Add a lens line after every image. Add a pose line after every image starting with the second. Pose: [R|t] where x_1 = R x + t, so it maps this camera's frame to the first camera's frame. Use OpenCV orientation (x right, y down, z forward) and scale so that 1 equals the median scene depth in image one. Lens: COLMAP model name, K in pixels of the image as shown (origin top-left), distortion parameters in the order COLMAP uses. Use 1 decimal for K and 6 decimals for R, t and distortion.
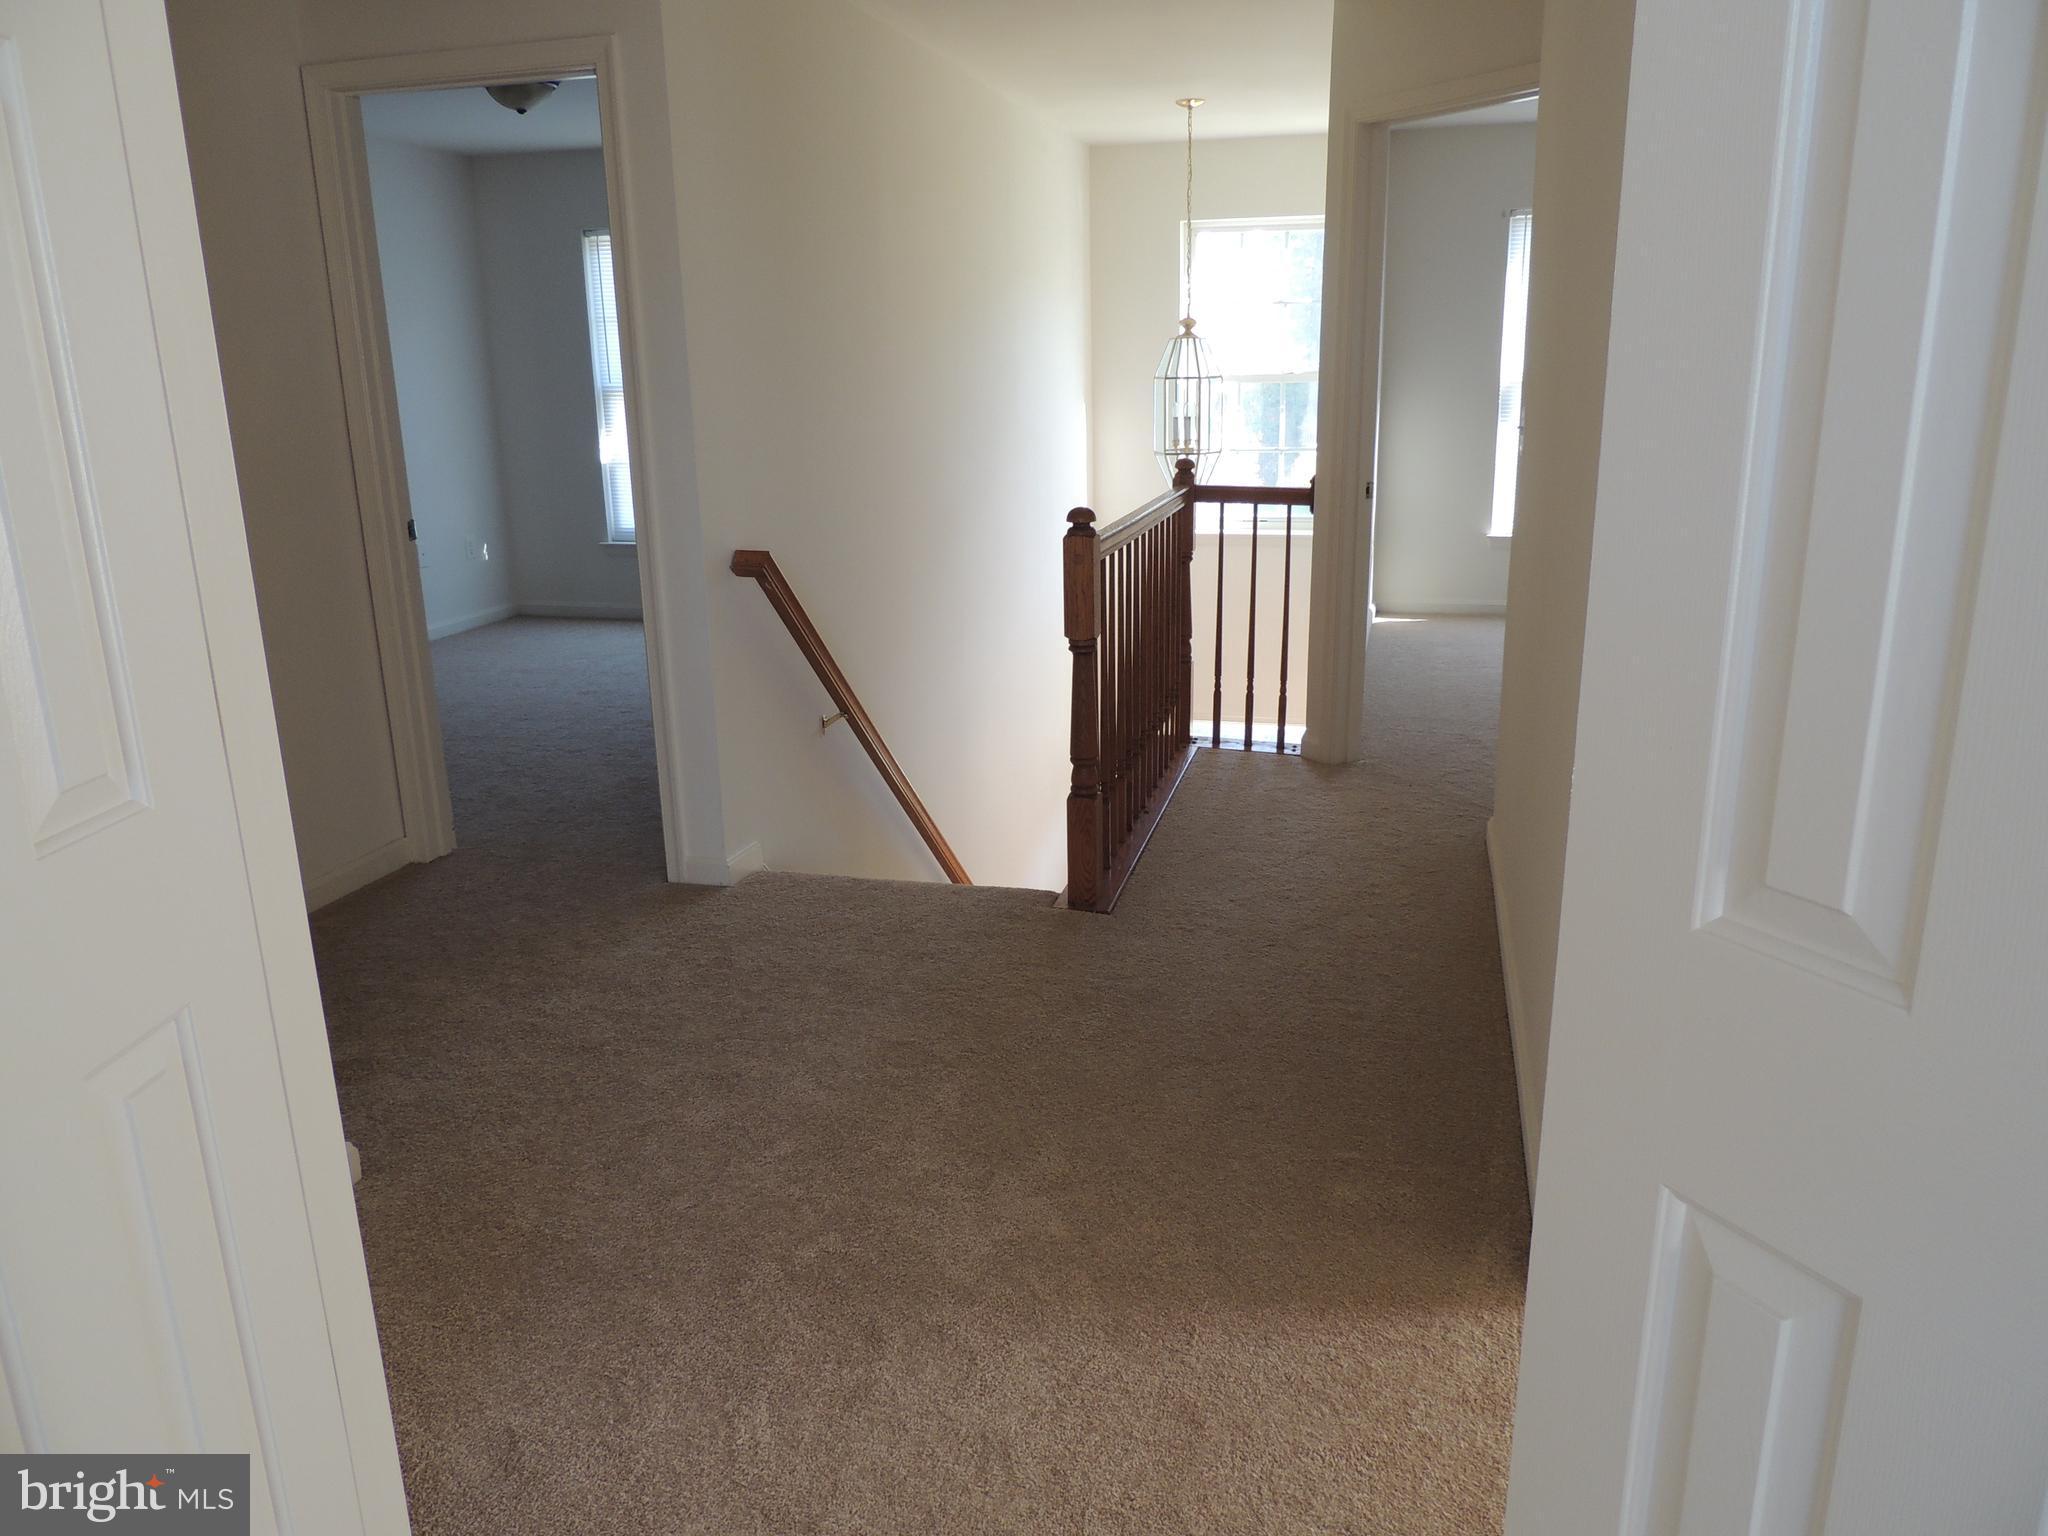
lens RADIAL K [[1486.2, 0, 1024.0], [0, 1486.2, 768.0], [0, 0, 1]] dist [-0.000046, -0.002065]
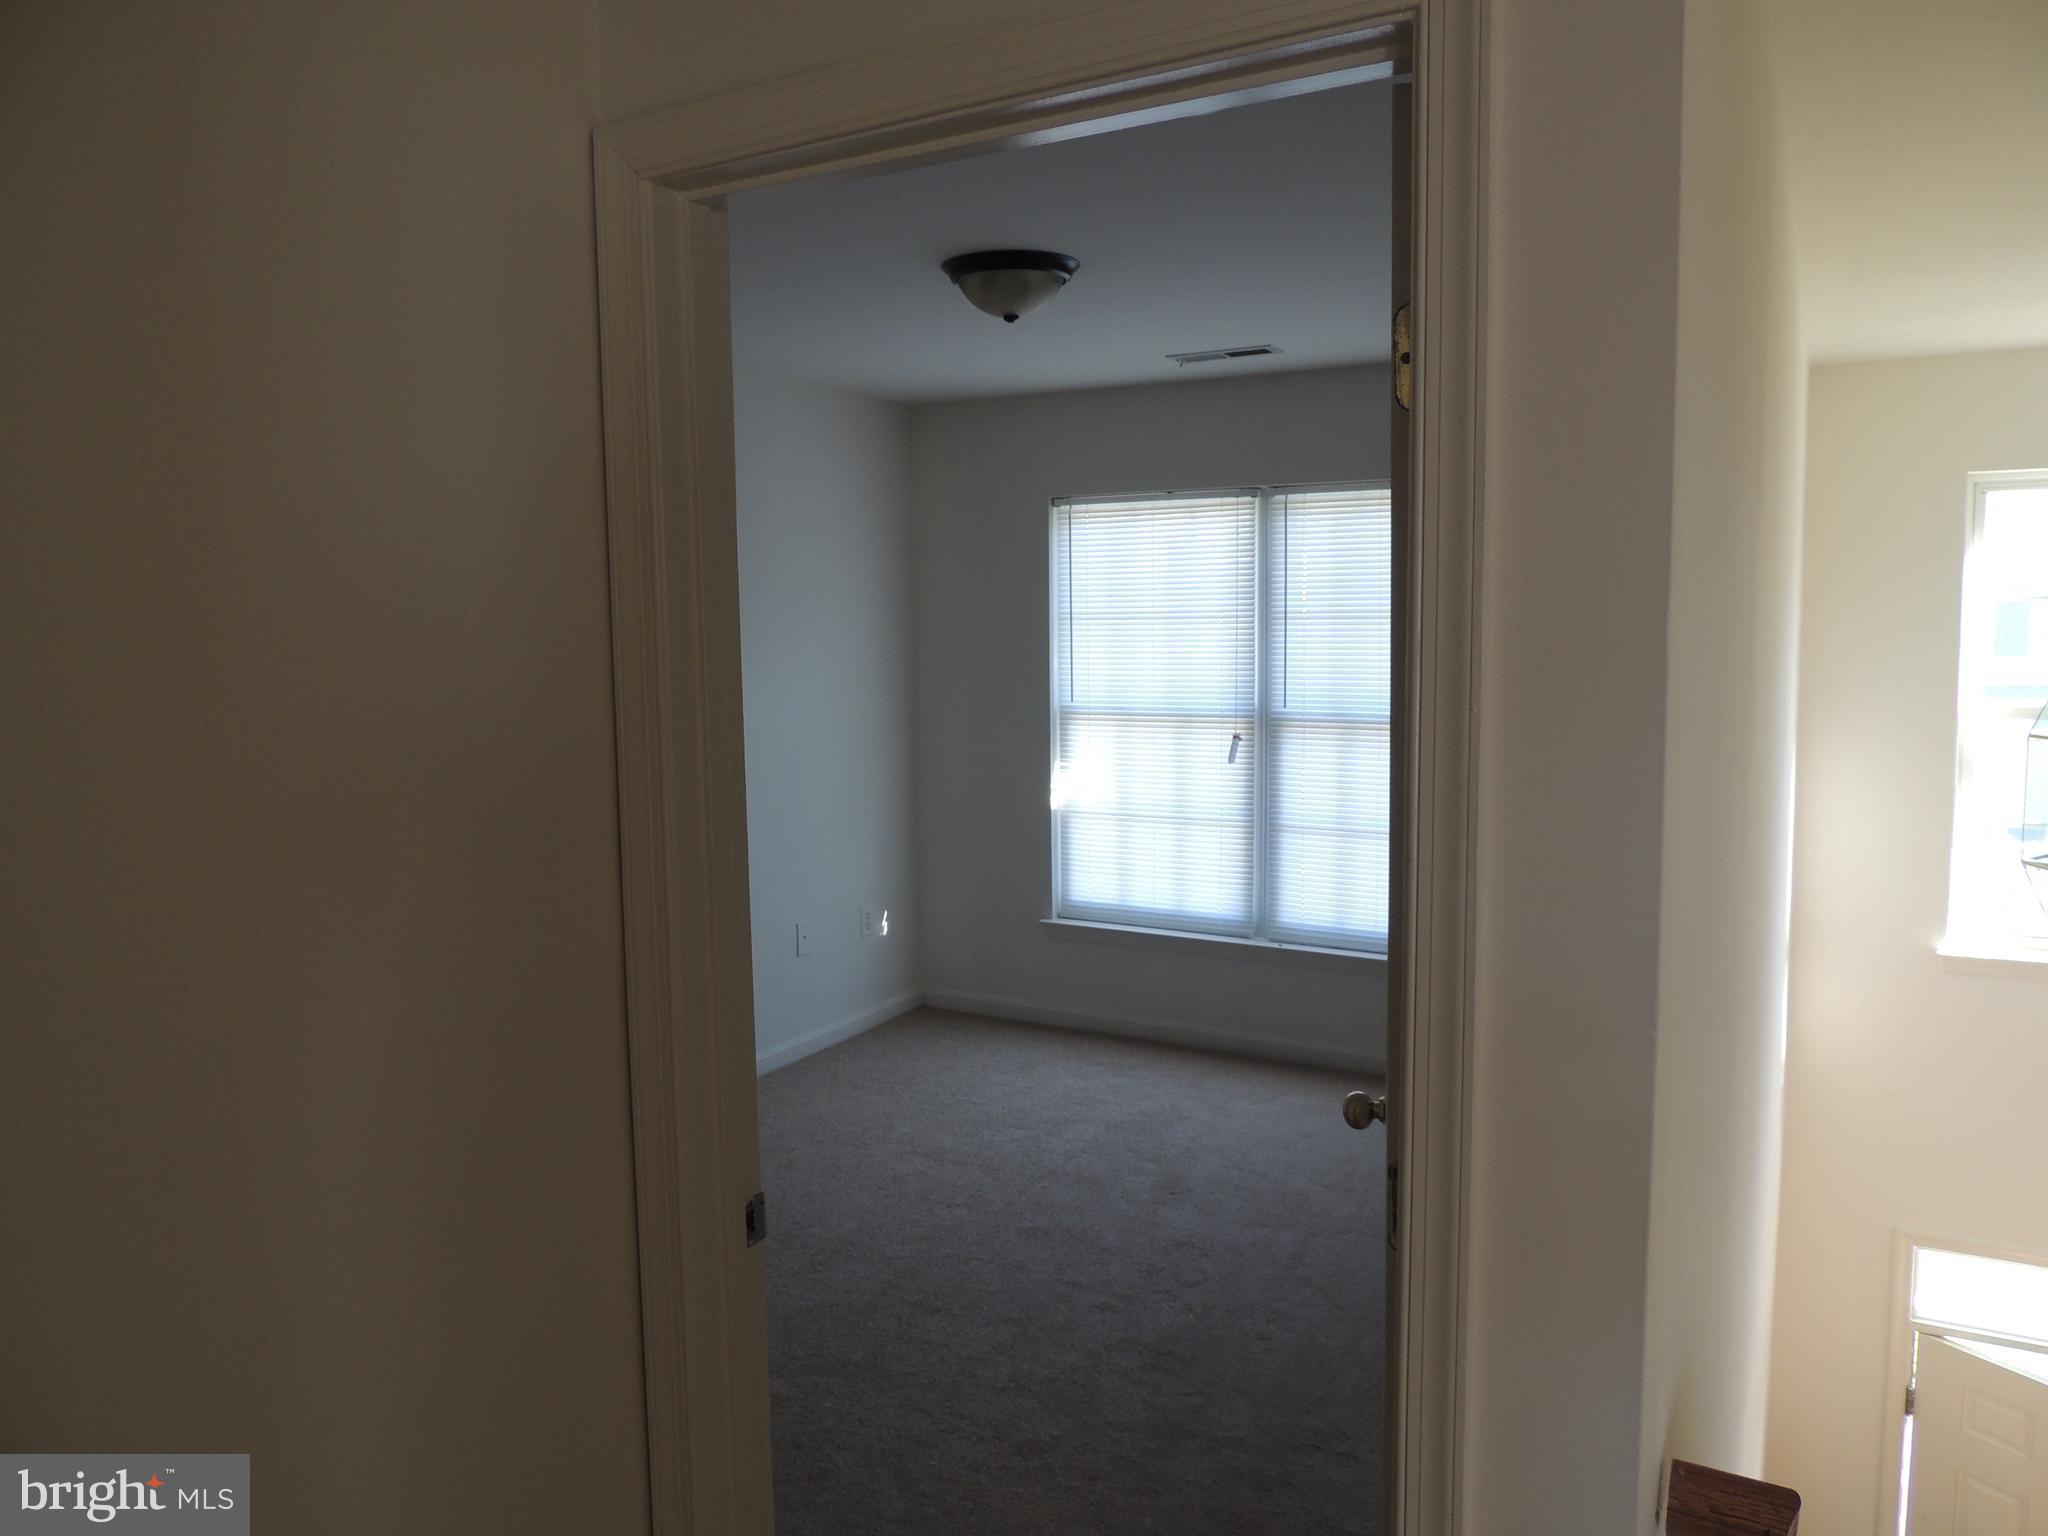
lens RADIAL K [[1486.2, 0, 1024.0], [0, 1486.2, 768.0], [0, 0, 1]] dist [-0.000046, -0.002065]
pose [[0.970198, 0.030581, -0.240377, -0.130827], [-0.068862, 0.985899, -0.152514, -0.119657], [0.232324, 0.164522, 0.958623, 0.321866]]
